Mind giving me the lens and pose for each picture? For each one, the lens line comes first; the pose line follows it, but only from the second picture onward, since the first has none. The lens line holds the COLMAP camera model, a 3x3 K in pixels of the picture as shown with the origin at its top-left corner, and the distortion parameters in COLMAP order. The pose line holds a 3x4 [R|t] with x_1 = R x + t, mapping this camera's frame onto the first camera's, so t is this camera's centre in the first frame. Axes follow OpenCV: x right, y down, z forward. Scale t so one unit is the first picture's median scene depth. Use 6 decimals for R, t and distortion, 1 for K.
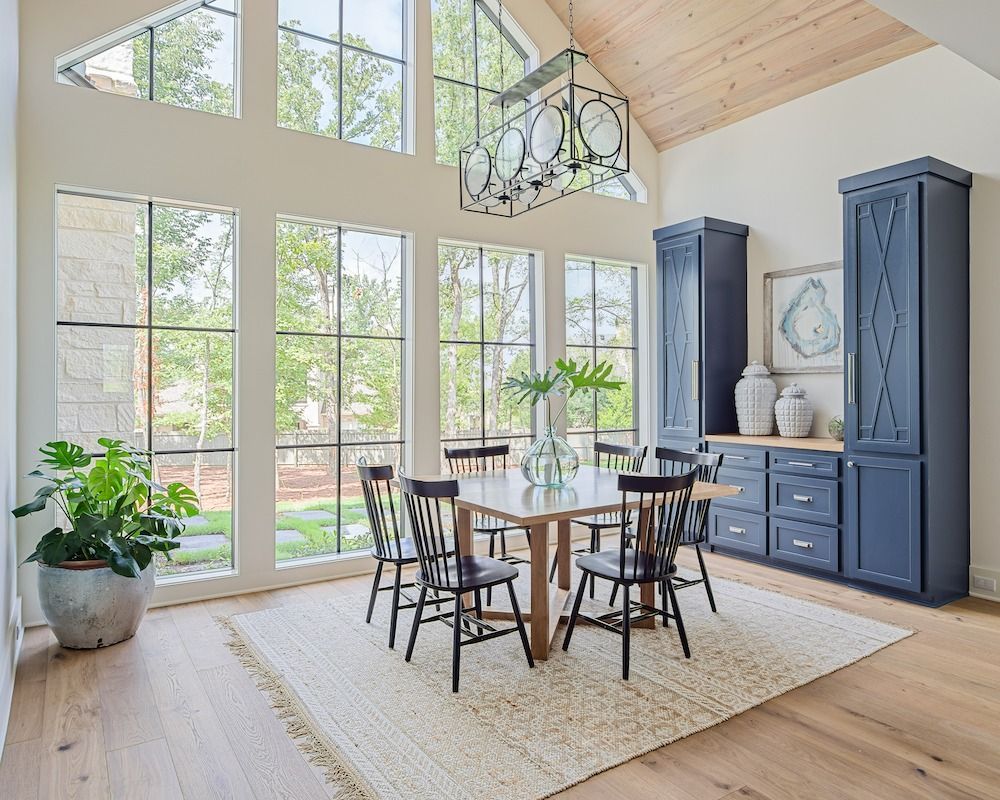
lens RADIAL K [[697.0, 0, 499.8], [0, 697.0, 384.9], [0, 0, 1]] dist [-0.021251, -0.005207]
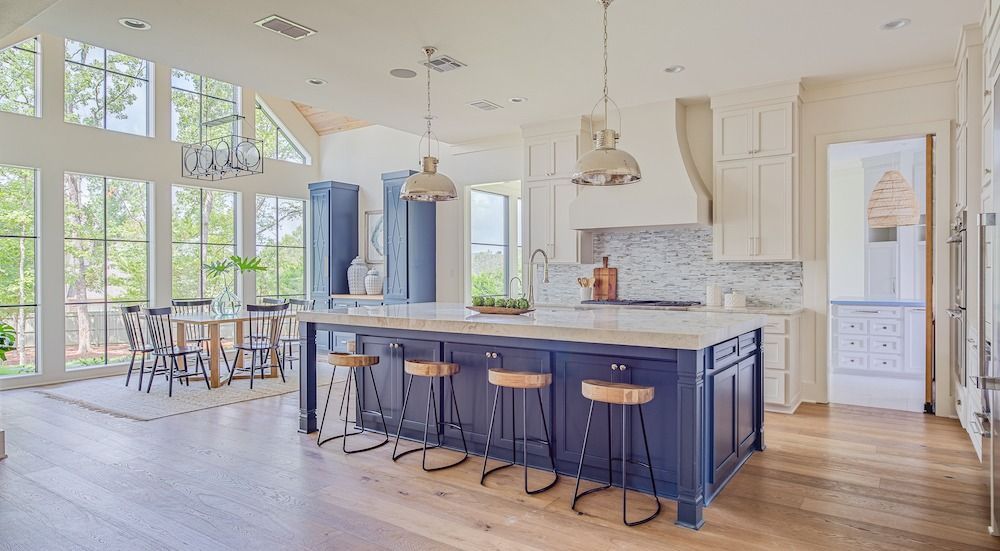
lens RADIAL K [[588.0, 0, 512.1], [0, 588.0, 274.3], [0, 0, 1]] dist [-0.000238, 0.000346]
pose [[0.920770, 0.000026, 0.390106, 0.159145], [-0.003377, 0.999963, 0.007905, 0.001404], [-0.390092, -0.008596, 0.920736, -0.907097]]
